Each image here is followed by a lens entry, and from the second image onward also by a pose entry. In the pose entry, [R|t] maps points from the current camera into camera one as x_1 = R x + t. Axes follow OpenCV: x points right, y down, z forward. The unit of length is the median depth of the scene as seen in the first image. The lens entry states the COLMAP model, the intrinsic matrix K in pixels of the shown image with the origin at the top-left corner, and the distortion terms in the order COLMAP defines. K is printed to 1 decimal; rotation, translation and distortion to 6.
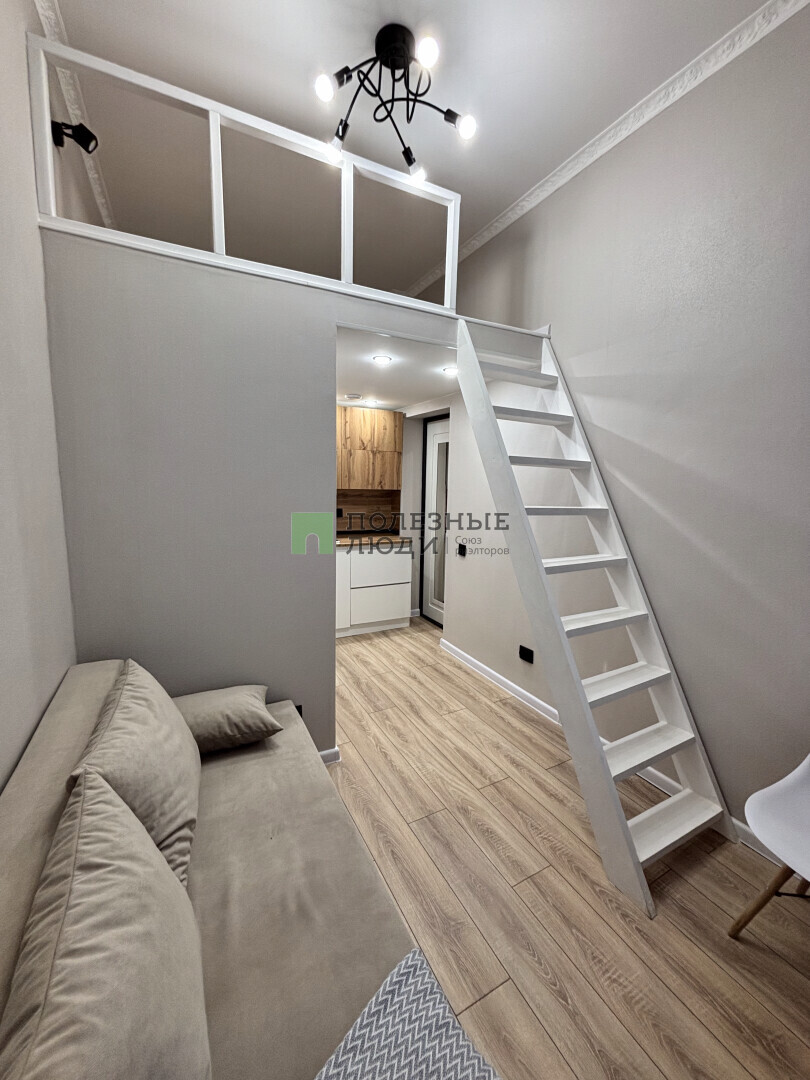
lens RADIAL K [[439.1, 0, 406.5], [0, 439.1, 535.7], [0, 0, 1]] dist [-0.003646, 0.002030]
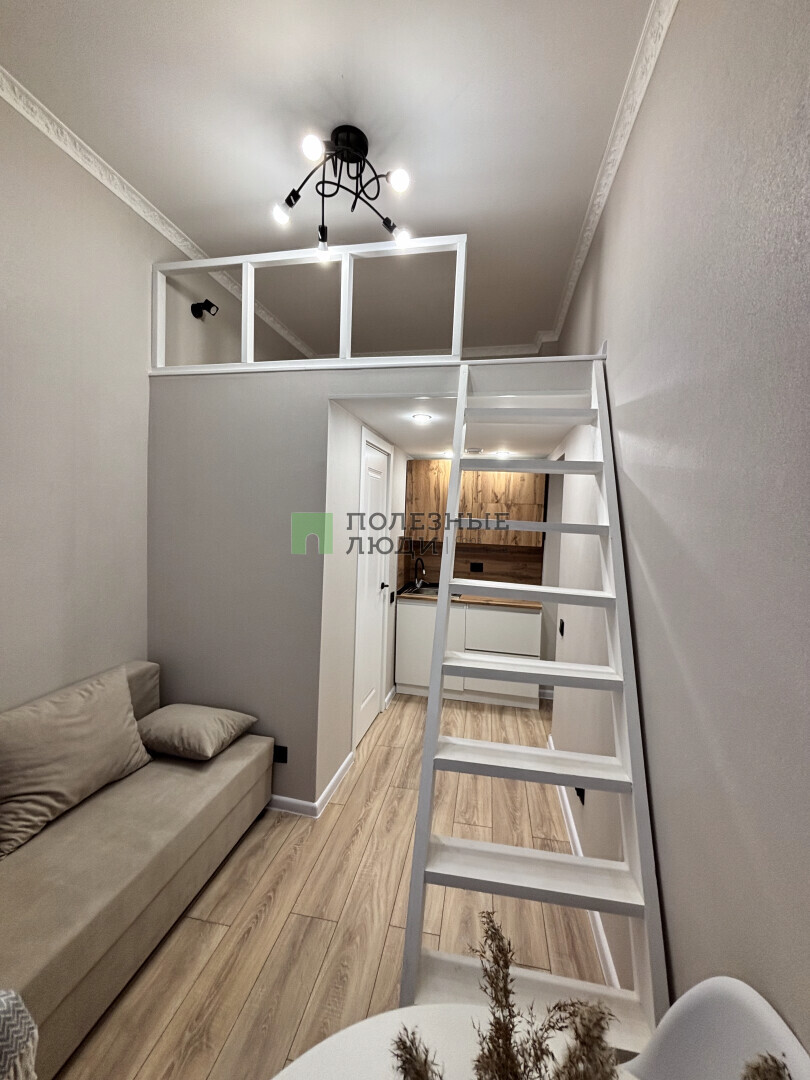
lens RADIAL K [[439.1, 0, 404.4], [0, 439.1, 534.3], [0, 0, 1]] dist [-0.003646, 0.002030]
pose [[0.776511, 0.032621, -0.629259, 0.602414], [-0.098884, 0.992594, -0.070567, -0.076345], [0.622296, 0.117019, 0.773986, 0.276043]]
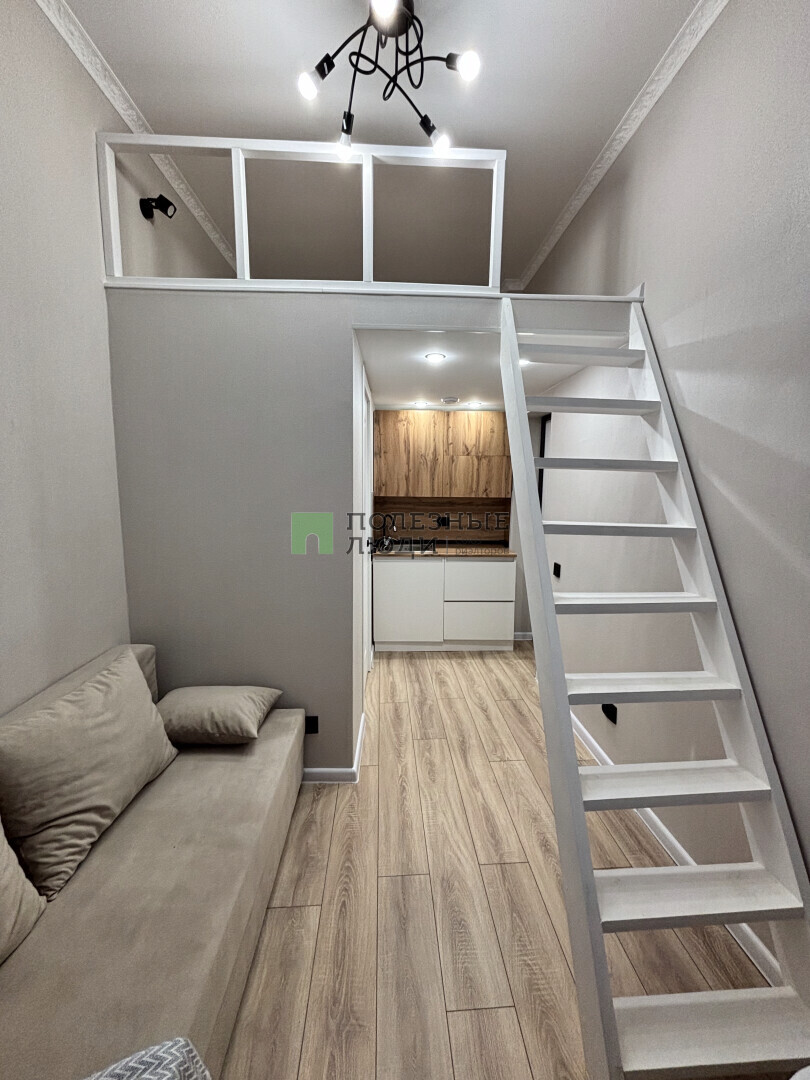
lens RADIAL K [[439.1, 0, 405.0], [0, 439.1, 535.8], [0, 0, 1]] dist [-0.003646, 0.002030]
pose [[0.906941, 0.039832, -0.419371, 0.320263], [-0.045525, 0.998957, -0.003572, -0.024904], [0.418791, 0.022332, 0.907808, 0.165550]]
